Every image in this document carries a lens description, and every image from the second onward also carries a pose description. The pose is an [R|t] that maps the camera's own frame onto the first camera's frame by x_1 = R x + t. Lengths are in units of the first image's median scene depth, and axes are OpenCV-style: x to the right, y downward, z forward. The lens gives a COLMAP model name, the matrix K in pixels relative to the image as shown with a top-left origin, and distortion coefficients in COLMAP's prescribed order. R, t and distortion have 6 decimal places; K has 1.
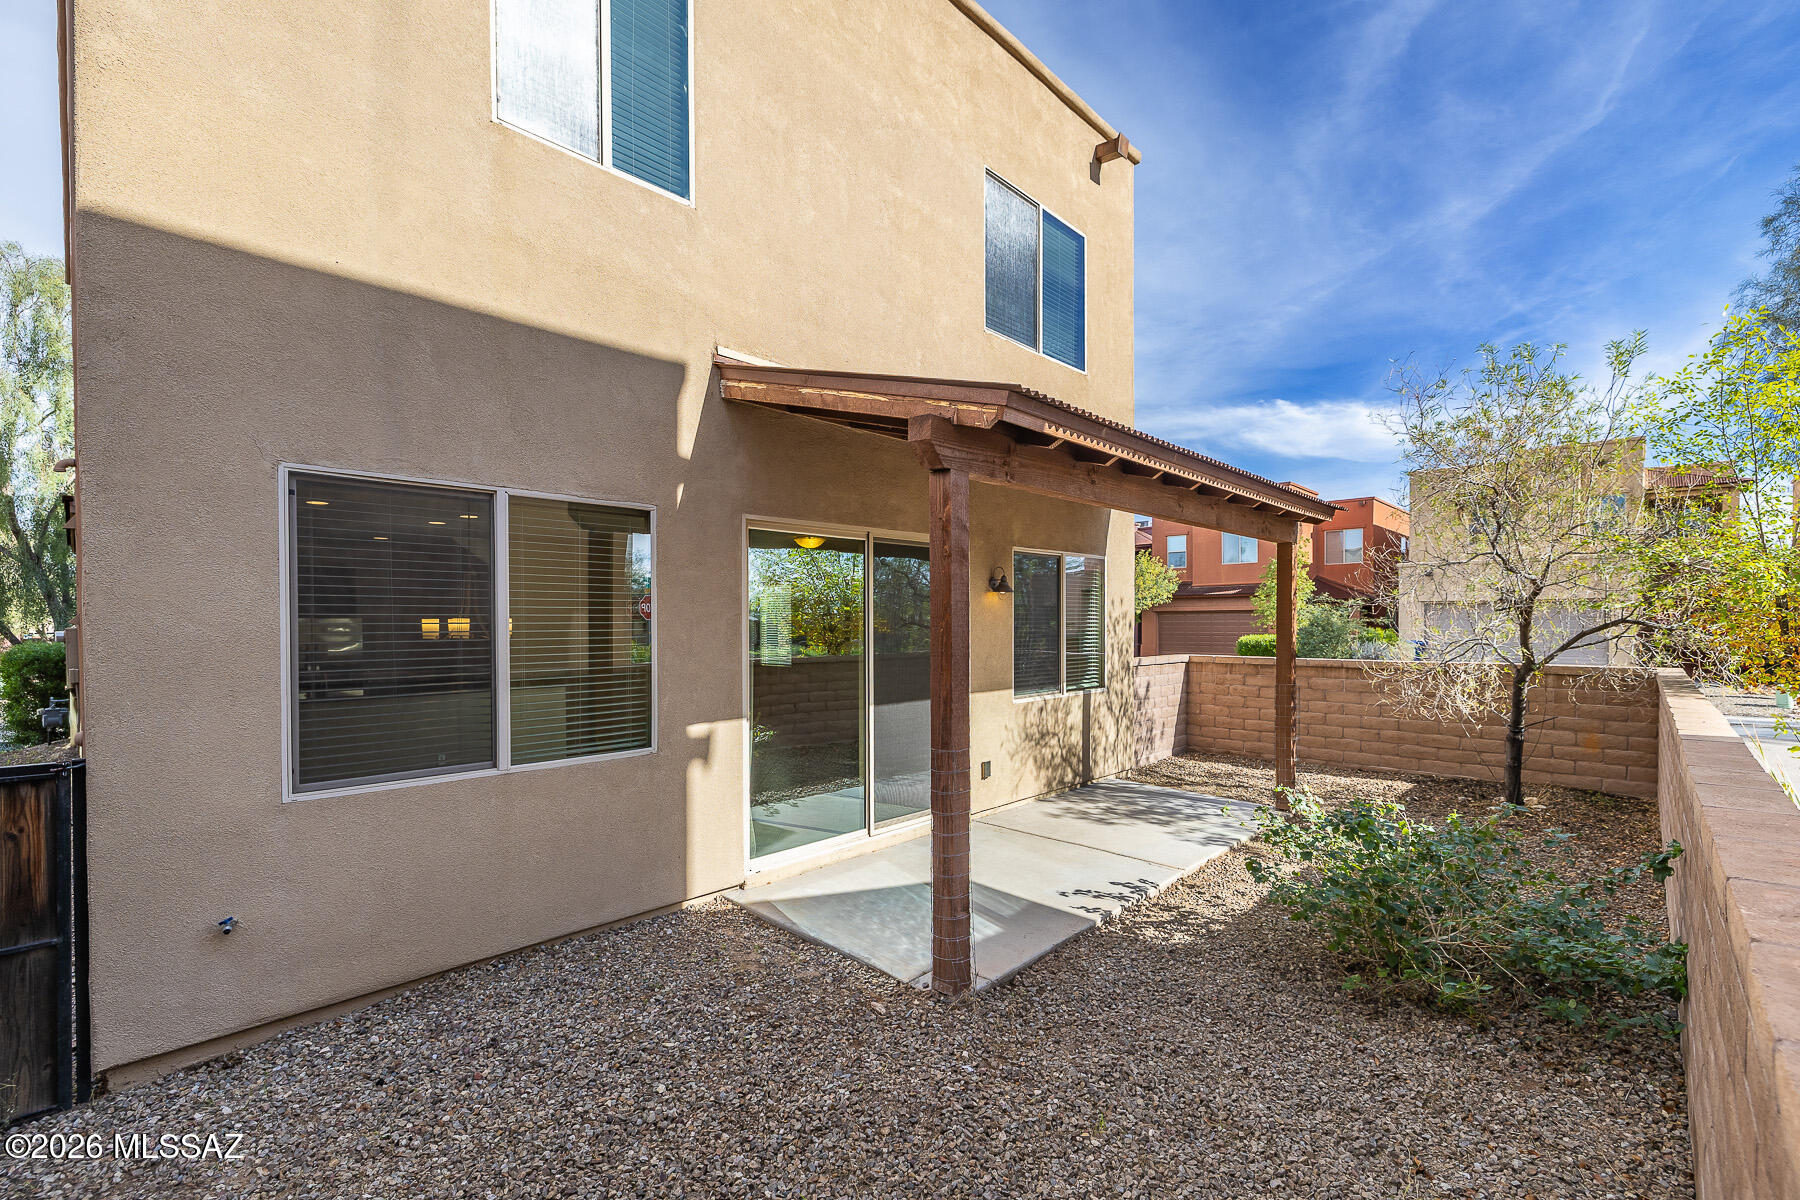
lens RADIAL K [[747.6, 0, 900.3], [0, 747.6, 623.7], [0, 0, 1]] dist [-0.001118, -0.014369]
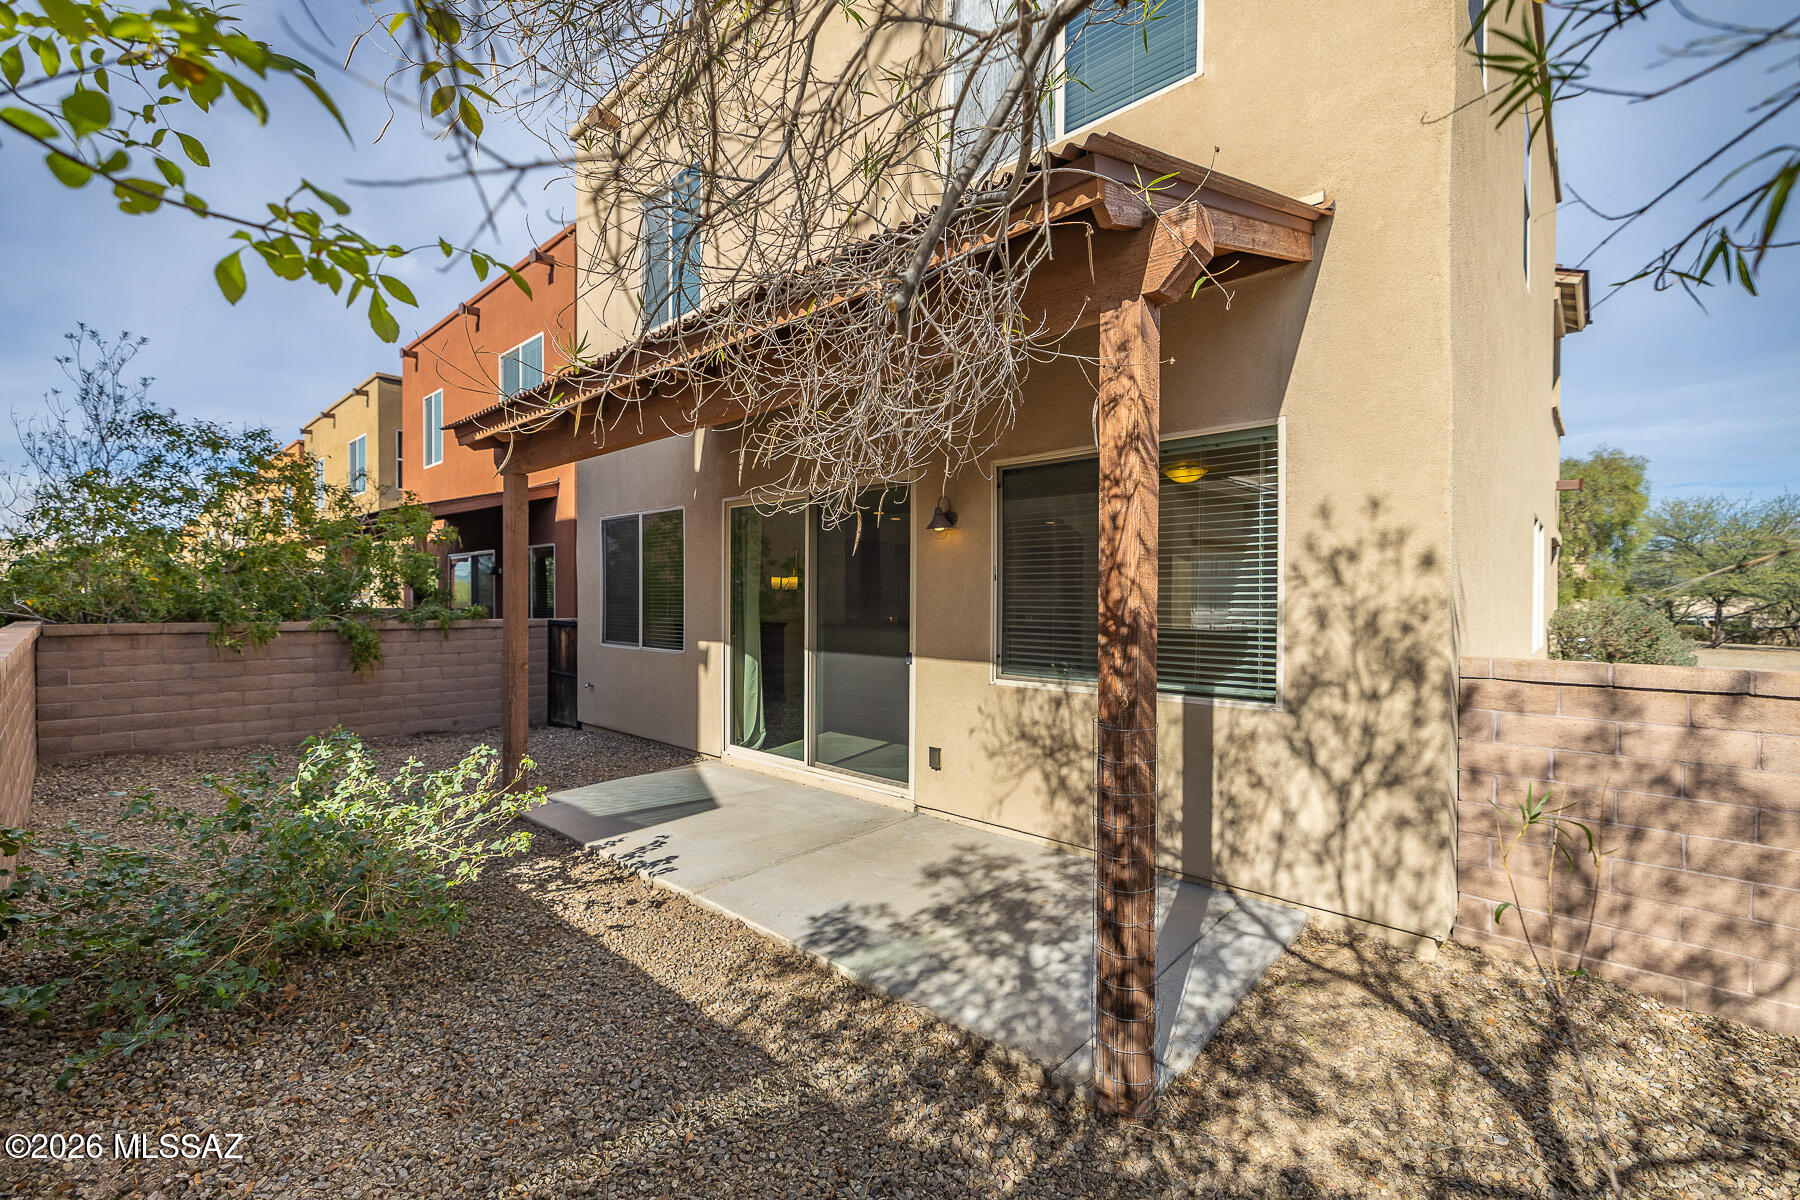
lens RADIAL K [[754.7, 0, 900.0], [0, 754.7, 600.0], [0, 0, 1]] dist [0.012512, -0.003710]
pose [[0.026757, 0.004750, -0.999631, 0.805495], [-0.005437, 0.999975, 0.004606, 0.024526], [0.999627, 0.005312, 0.026782, 0.835394]]
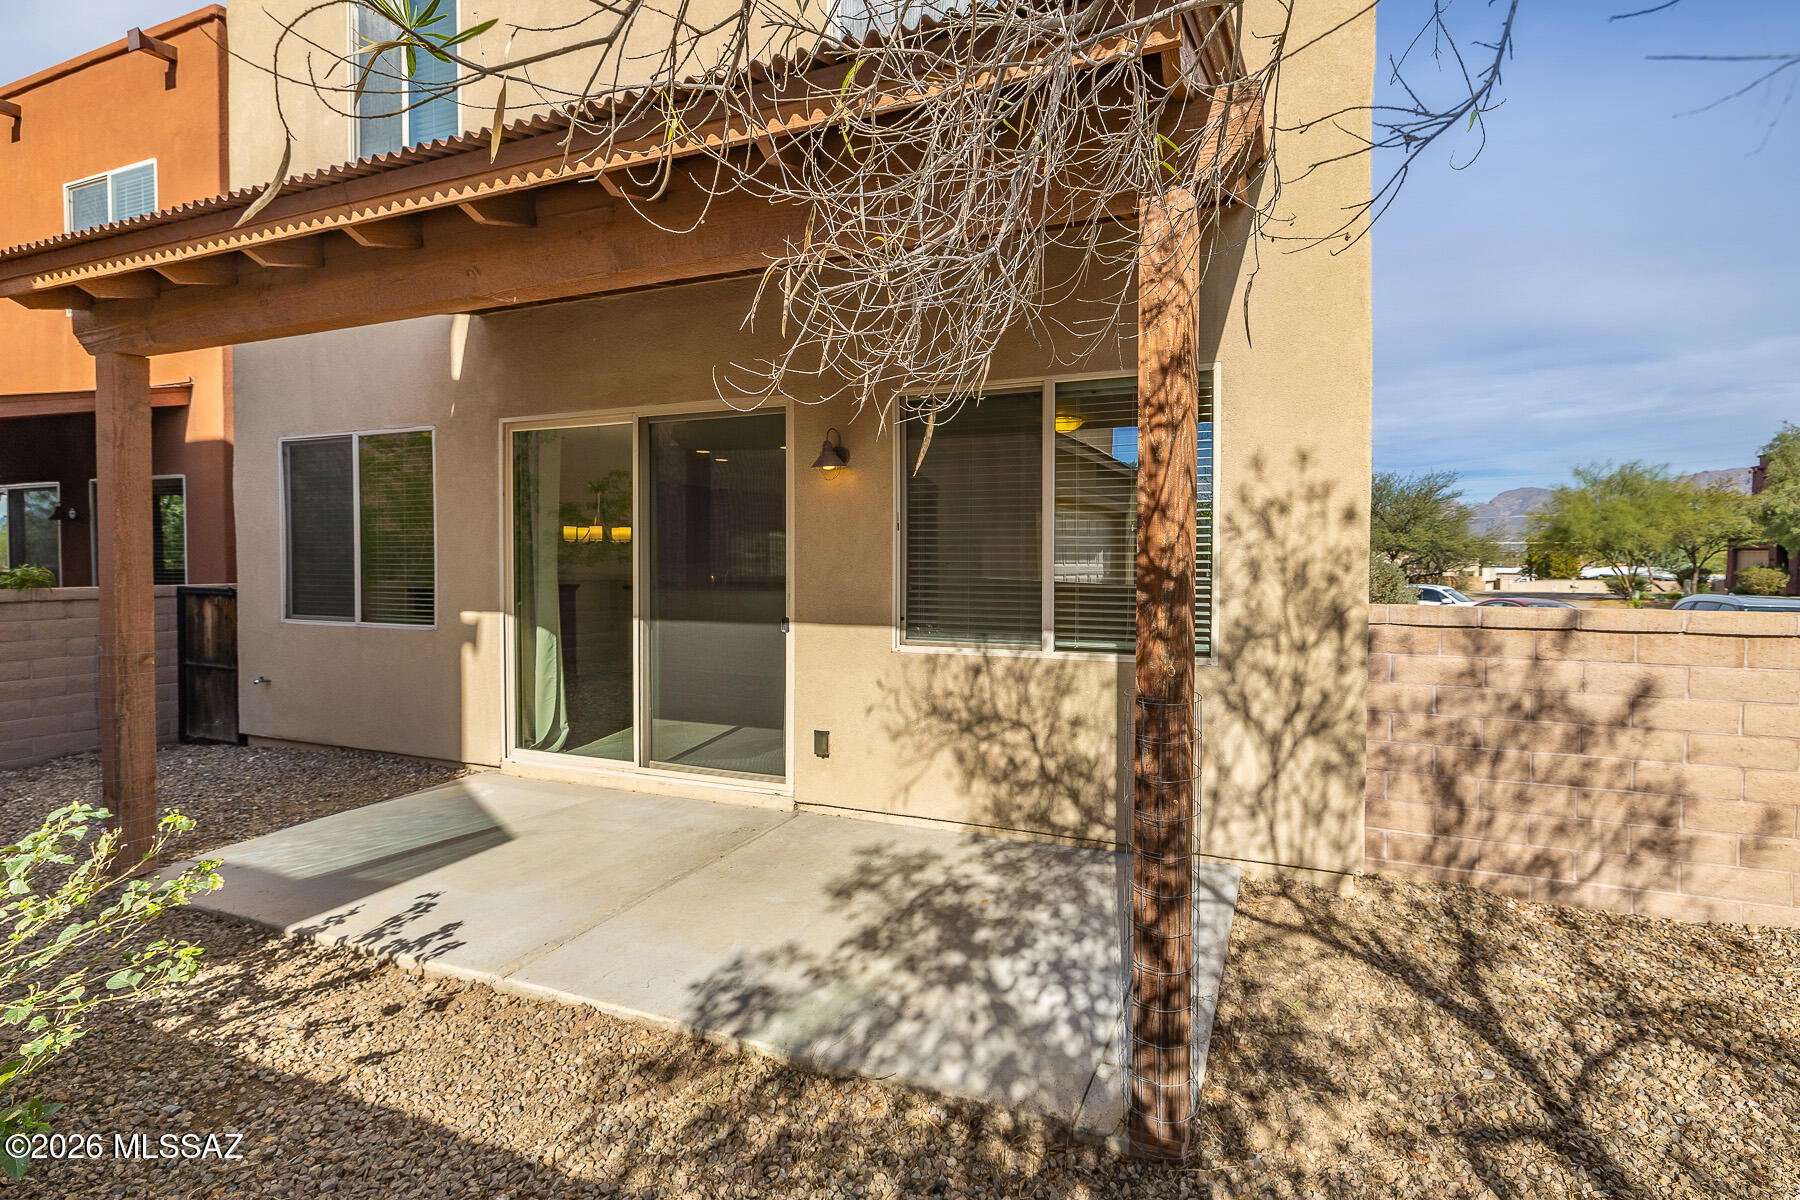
lens RADIAL K [[777.9, 0, 1016.7], [0, 777.9, 567.5], [0, 0, 1]] dist [-0.000100, 0.000483]
pose [[0.416468, 0.016625, -0.908998, 0.712148], [-0.002969, 0.999852, 0.016927, 0.027435], [0.909146, -0.004350, 0.416456, 0.774092]]
